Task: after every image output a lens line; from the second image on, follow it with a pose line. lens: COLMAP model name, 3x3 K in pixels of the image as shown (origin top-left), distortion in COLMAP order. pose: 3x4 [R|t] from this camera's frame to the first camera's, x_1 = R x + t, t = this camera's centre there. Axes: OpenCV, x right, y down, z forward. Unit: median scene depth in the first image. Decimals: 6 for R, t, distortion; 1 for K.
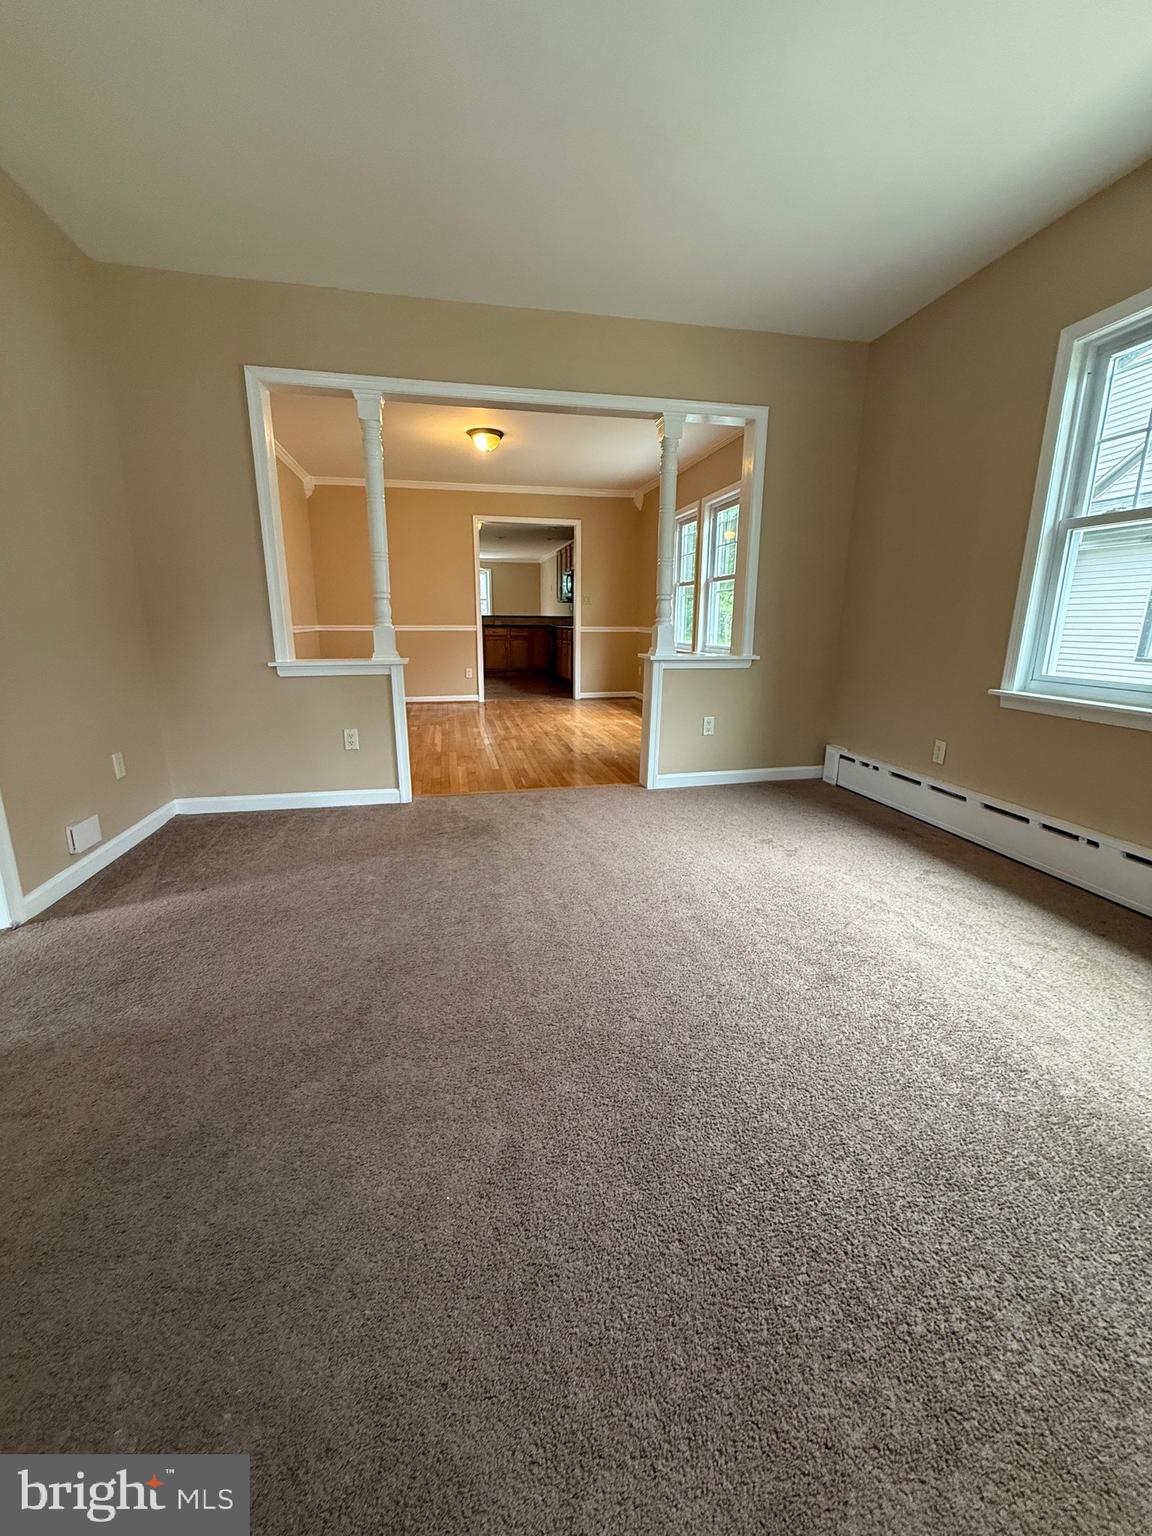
lens RADIAL K [[608.3, 0, 573.1], [0, 608.3, 761.2], [0, 0, 1]] dist [-0.000447, 0.000366]
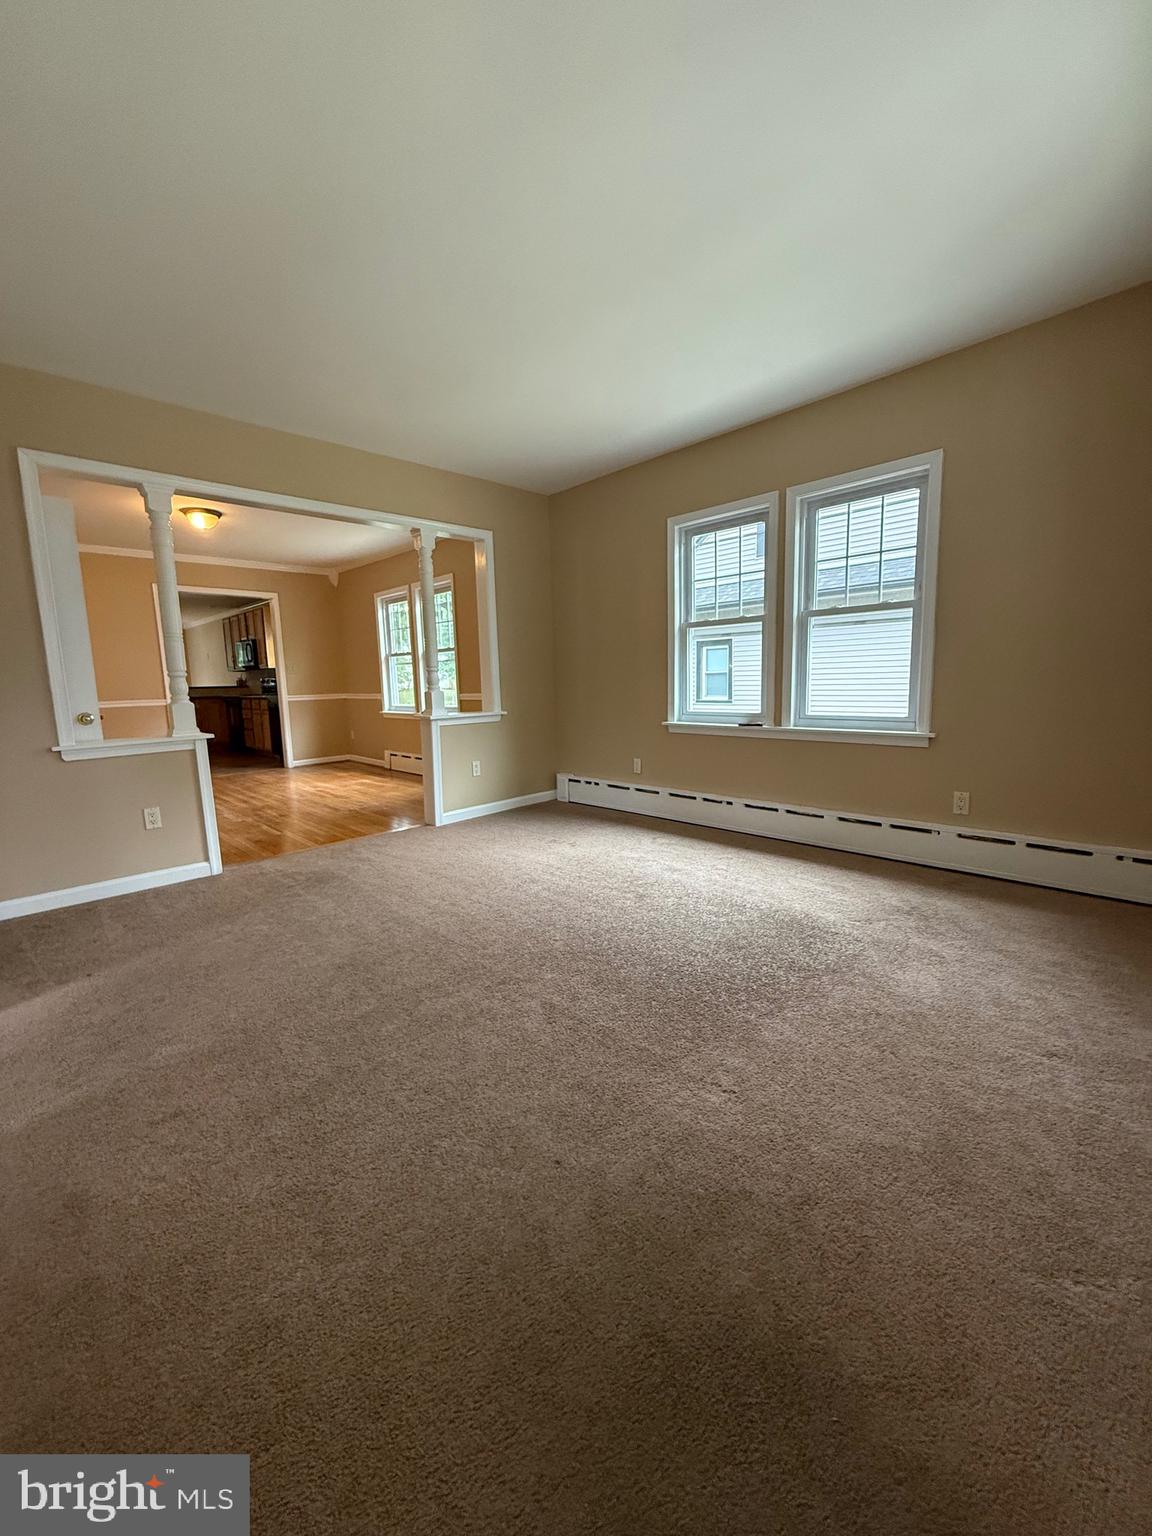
lens RADIAL K [[608.3, 0, 570.6], [0, 608.3, 760.0], [0, 0, 1]] dist [-0.000447, 0.000366]
pose [[0.846083, -0.099121, 0.523754, -0.344057], [0.151868, 0.986662, -0.058603, 0.035518], [-0.510959, 0.129124, 0.849851, -0.213882]]
